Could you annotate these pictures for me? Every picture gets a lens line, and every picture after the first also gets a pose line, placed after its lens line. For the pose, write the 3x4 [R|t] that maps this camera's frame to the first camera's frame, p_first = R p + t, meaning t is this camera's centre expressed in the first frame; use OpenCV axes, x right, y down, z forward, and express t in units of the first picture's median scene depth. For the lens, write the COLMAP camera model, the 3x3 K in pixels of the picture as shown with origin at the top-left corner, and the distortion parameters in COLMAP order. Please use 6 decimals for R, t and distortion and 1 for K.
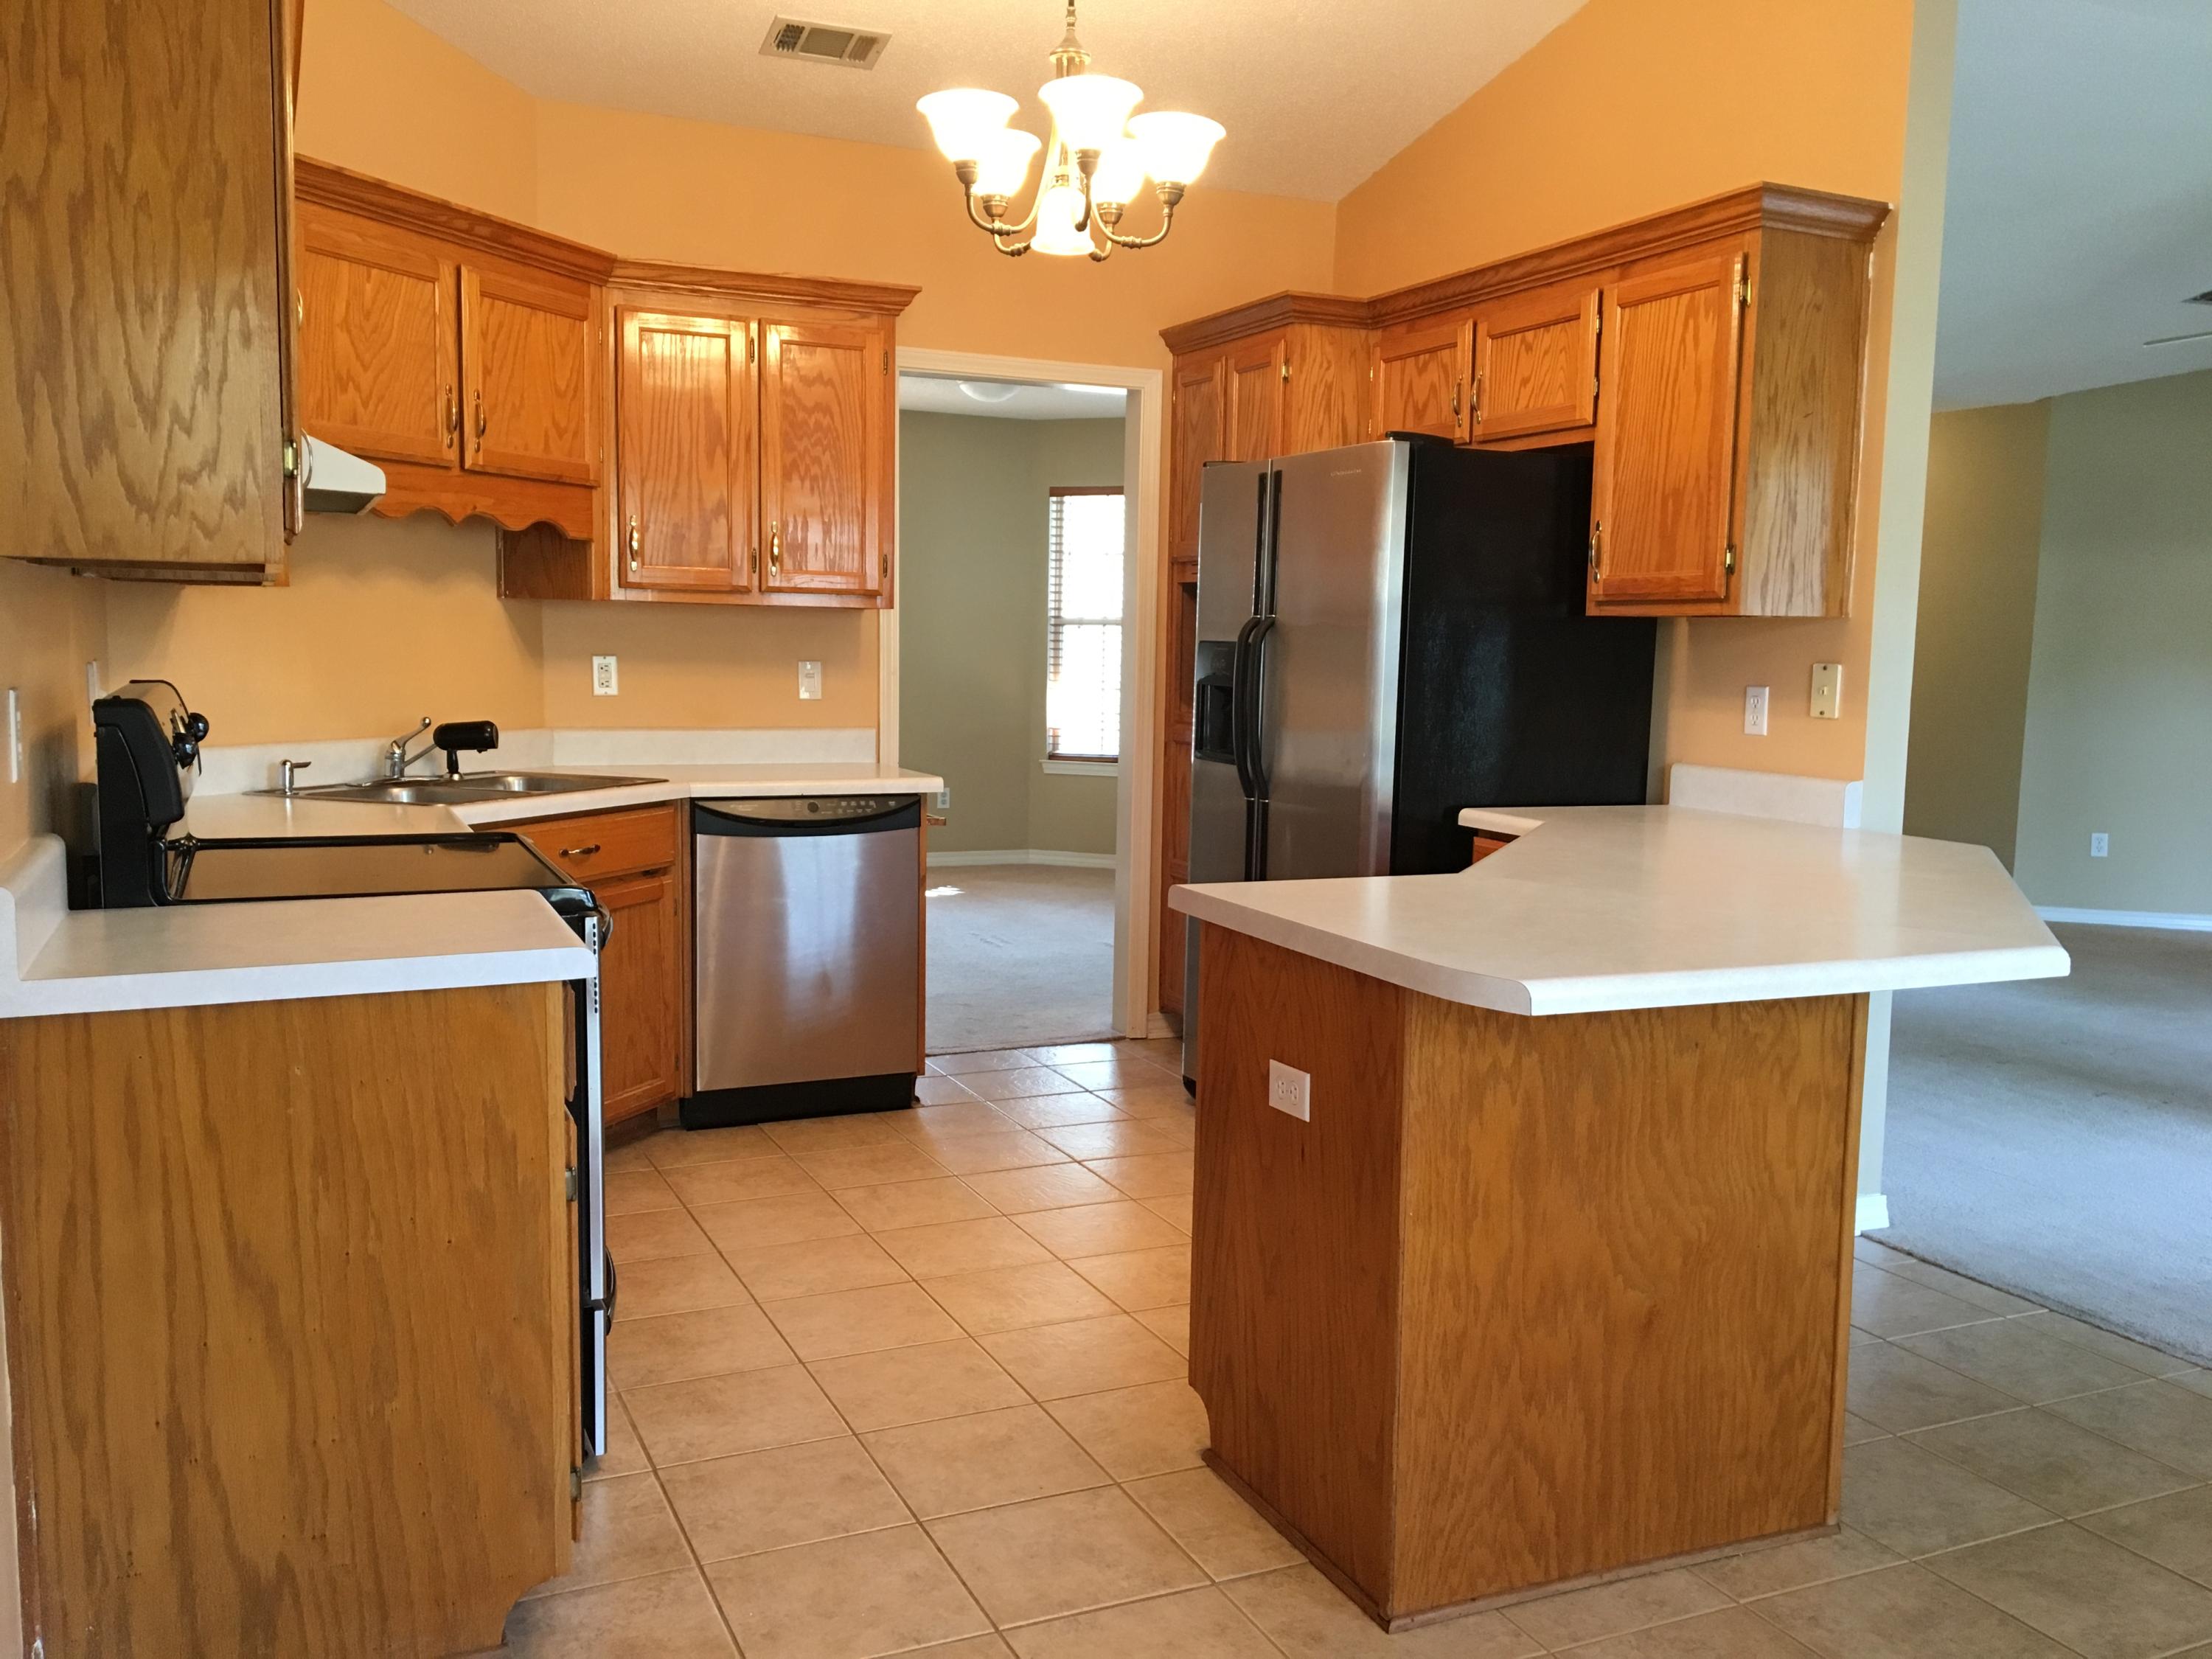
lens RADIAL K [[1856.1, 0, 1106.9], [0, 1856.1, 837.0], [0, 0, 1]] dist [0.089143, -0.129093]
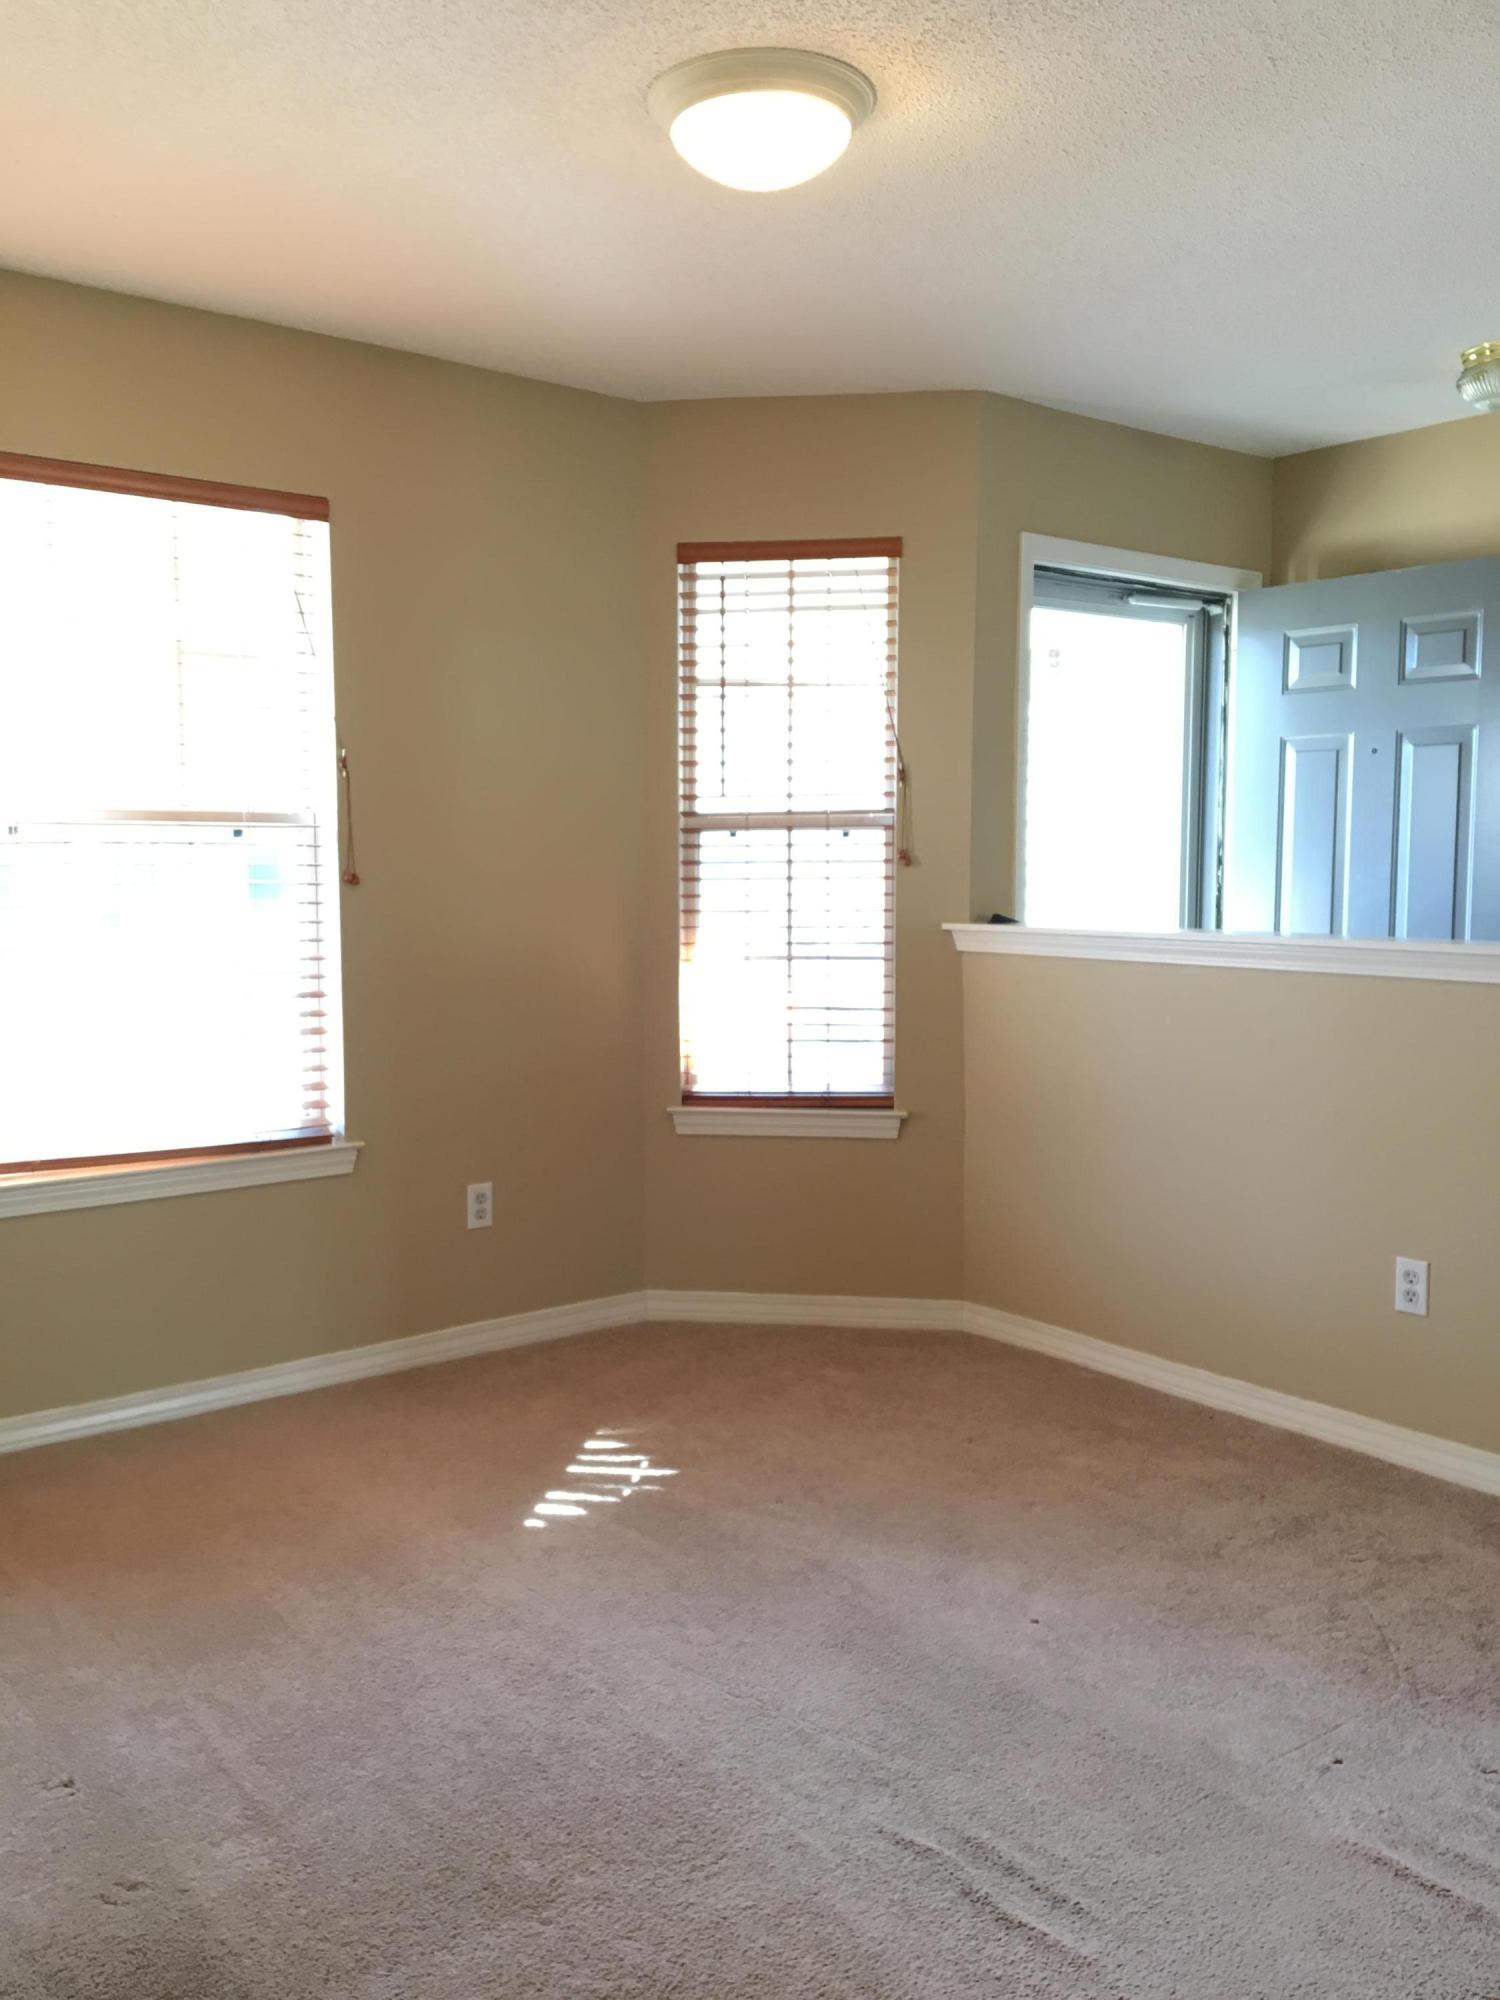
lens RADIAL K [[1678.2, 0, 738.4], [0, 1678.2, 996.8], [0, 0, 1]] dist [0.089143, -0.129093]
pose [[0.960871, -0.042007, 0.273791, -0.341537], [0.046595, 0.998861, -0.010271, -0.162200], [-0.273048, 0.022627, 0.961734, 1.425607]]
